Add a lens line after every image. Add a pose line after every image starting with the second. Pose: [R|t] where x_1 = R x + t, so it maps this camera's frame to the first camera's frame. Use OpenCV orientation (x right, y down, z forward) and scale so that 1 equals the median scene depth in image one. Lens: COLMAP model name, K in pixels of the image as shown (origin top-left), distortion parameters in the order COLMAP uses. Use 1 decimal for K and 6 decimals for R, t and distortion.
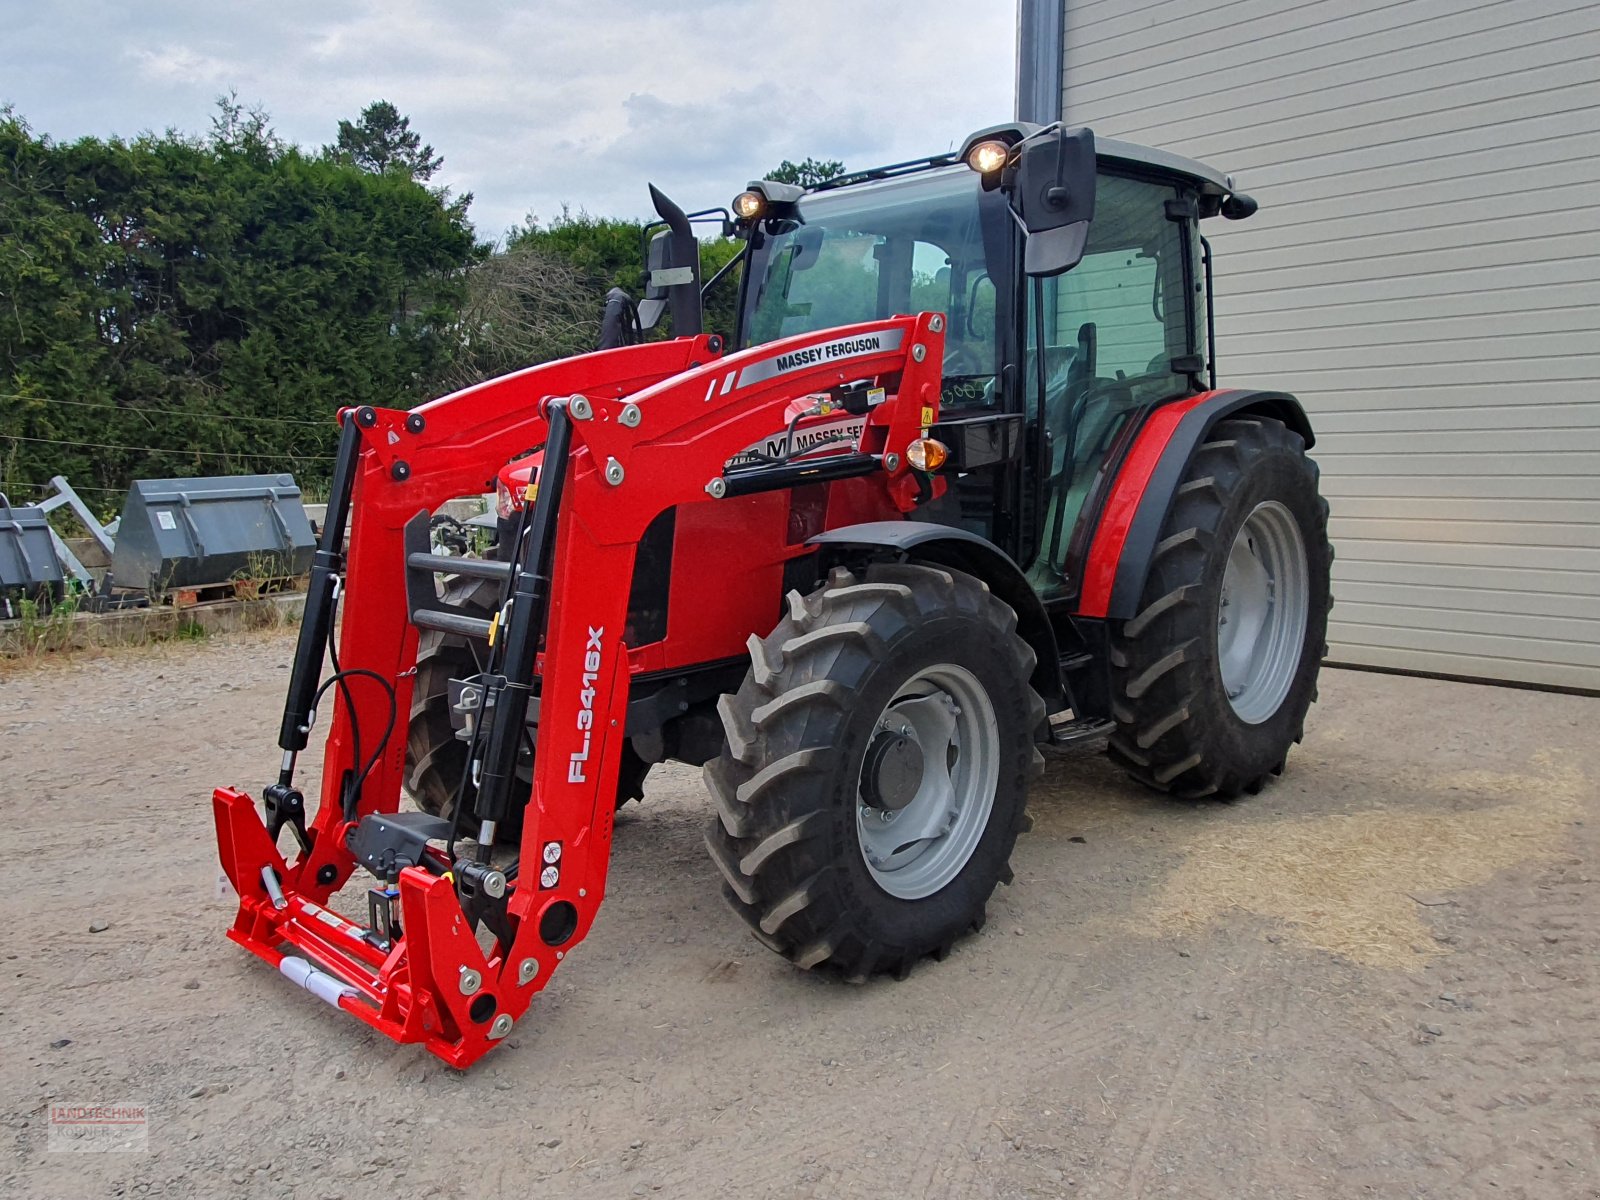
lens RADIAL K [[1224.9, 0, 798.8], [0, 1224.9, 607.4], [0, 0, 1]] dist [0.008576, -0.001155]
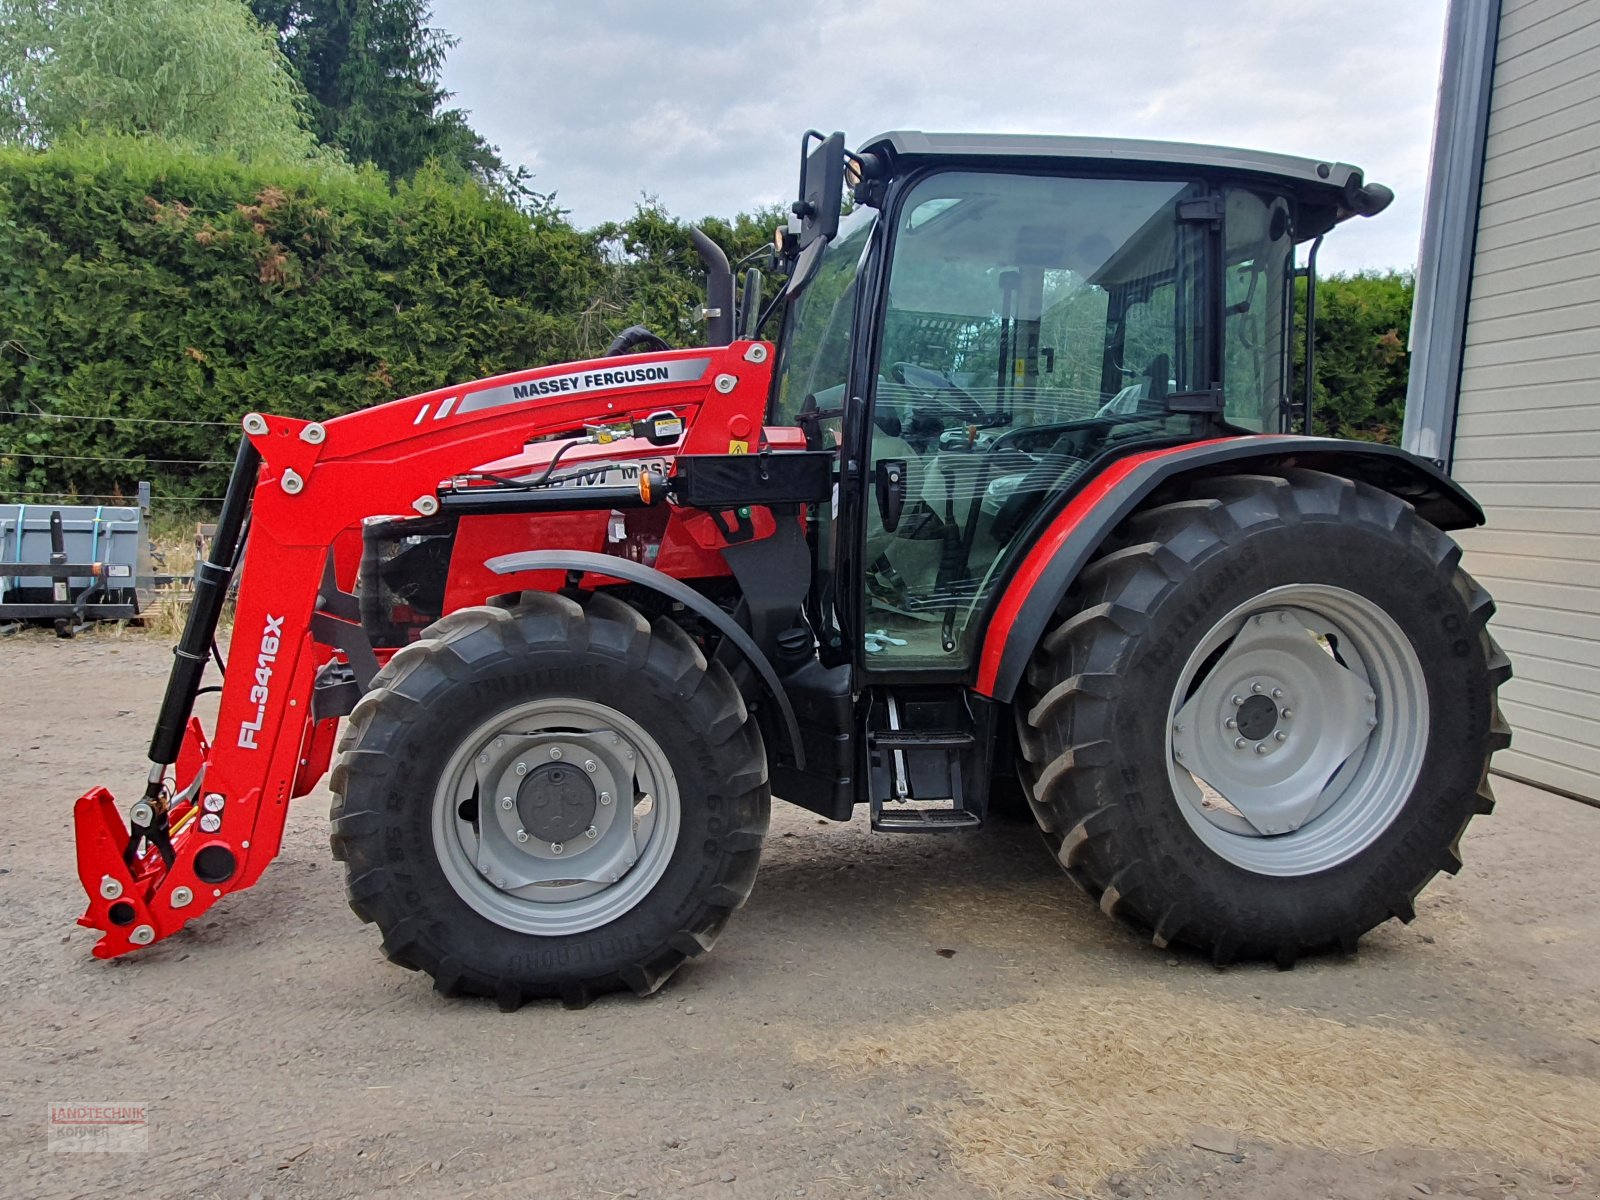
lens RADIAL K [[1229.7, 0, 786.6], [0, 1229.7, 601.6], [0, 0, 1]] dist [0.015977, -0.002179]
pose [[0.822992, 0.100464, -0.559098, 0.560965], [-0.124674, 0.992184, -0.005234, -0.032712], [0.554202, 0.074012, 0.829085, 0.198347]]
